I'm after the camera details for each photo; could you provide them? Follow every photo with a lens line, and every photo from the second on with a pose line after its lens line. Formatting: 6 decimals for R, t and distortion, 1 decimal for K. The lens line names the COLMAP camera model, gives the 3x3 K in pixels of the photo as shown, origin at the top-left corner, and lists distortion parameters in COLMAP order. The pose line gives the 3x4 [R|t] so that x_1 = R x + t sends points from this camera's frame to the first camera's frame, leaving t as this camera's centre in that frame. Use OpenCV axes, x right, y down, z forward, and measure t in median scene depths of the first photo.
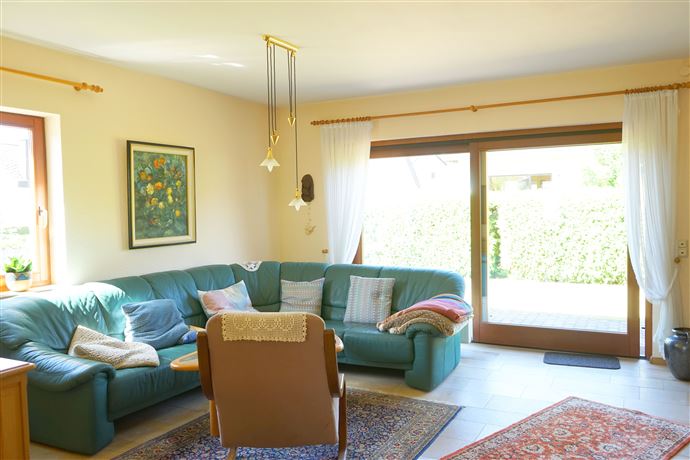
lens RADIAL K [[560.1, 0, 348.4], [0, 560.1, 229.8], [0, 0, 1]] dist [-0.013447, 0.002576]
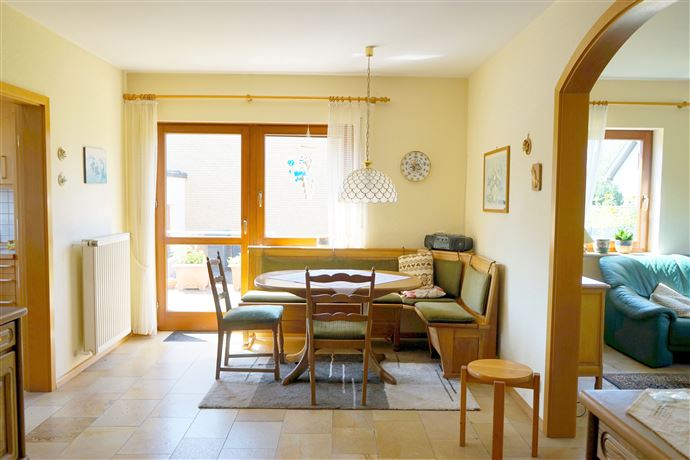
lens RADIAL K [[560.1, 0, 346.5], [0, 560.1, 230.2], [0, 0, 1]] dist [-0.013447, 0.002576]
pose [[0.494648, 0.088941, -0.864531, 0.314491], [-0.057896, 0.995912, 0.069331, -0.009283], [0.867163, 0.015758, 0.497775, -0.361967]]
